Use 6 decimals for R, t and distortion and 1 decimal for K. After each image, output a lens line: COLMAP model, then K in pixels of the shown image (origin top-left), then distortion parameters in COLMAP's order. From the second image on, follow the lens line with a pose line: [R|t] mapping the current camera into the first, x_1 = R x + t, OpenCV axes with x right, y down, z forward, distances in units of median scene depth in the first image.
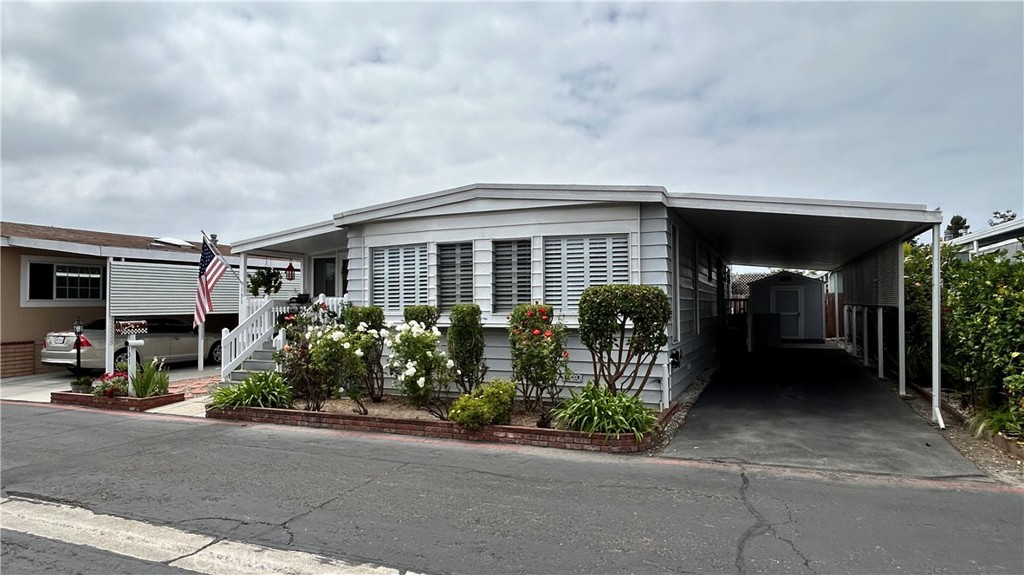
lens RADIAL K [[626.1, 0, 514.5], [0, 626.1, 306.7], [0, 0, 1]] dist [0.005467, -0.002711]
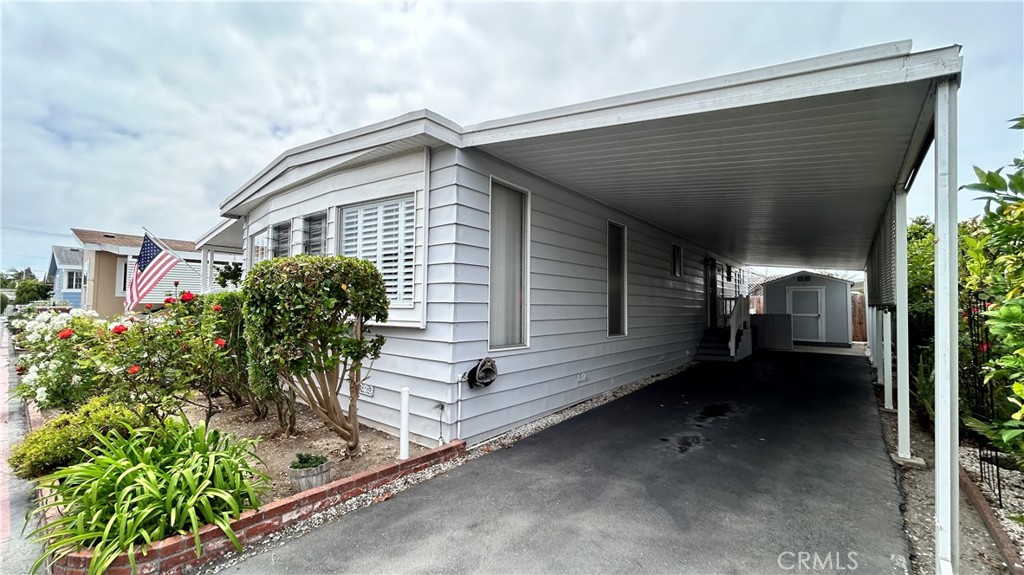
lens RADIAL K [[428.9, 0, 512.0], [0, 428.9, 287.5], [0, 0, 1]] dist [0.000284, 0.000007]
pose [[0.961652, 0.003206, -0.274254, 0.375088], [-0.015567, 0.998958, -0.042908, 0.009078], [0.273831, 0.045532, 0.960700, 0.506663]]
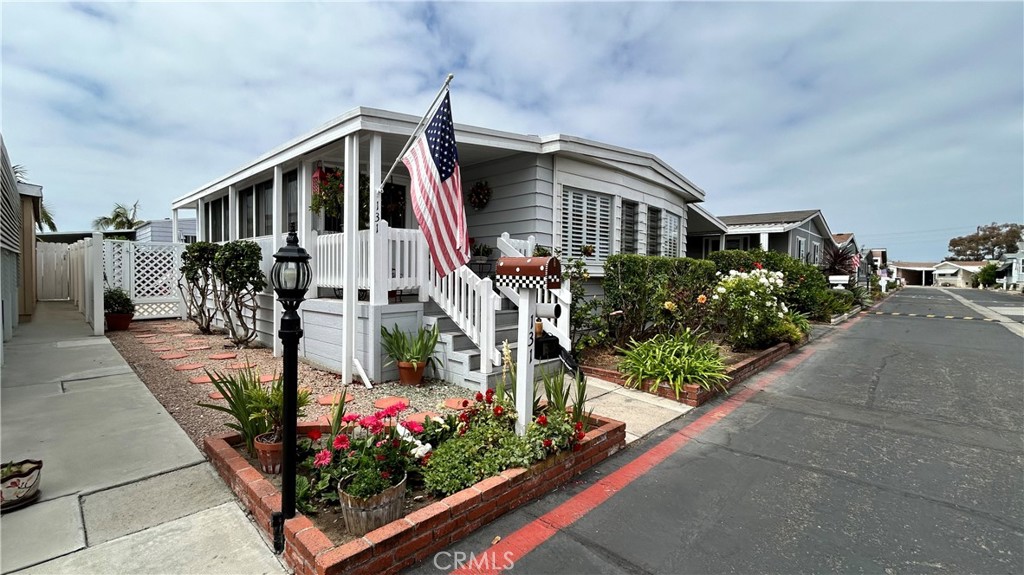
lens RADIAL K [[428.9, 0, 512.0], [0, 428.9, 287.5], [0, 0, 1]] dist [0.000284, 0.000007]
pose [[0.342010, -0.010510, 0.939638, -0.870848], [-0.008678, 0.999859, 0.014342, 0.042100], [-0.939656, -0.013059, 0.341871, 0.919877]]
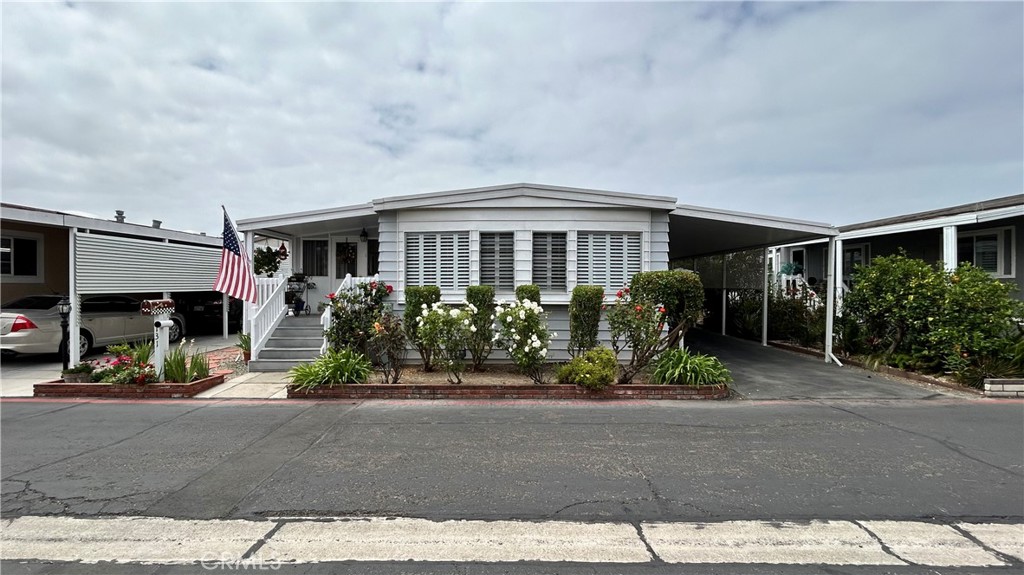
lens RADIAL K [[466.1, 0, 512.0], [0, 466.1, 287.5], [0, 0, 1]] dist [-0.000450, 0.000370]
pose [[0.919404, 0.008322, 0.393227, -0.406998], [-0.007918, 0.999965, -0.002649, 0.003783], [-0.393235, -0.000678, 0.919438, 0.179798]]
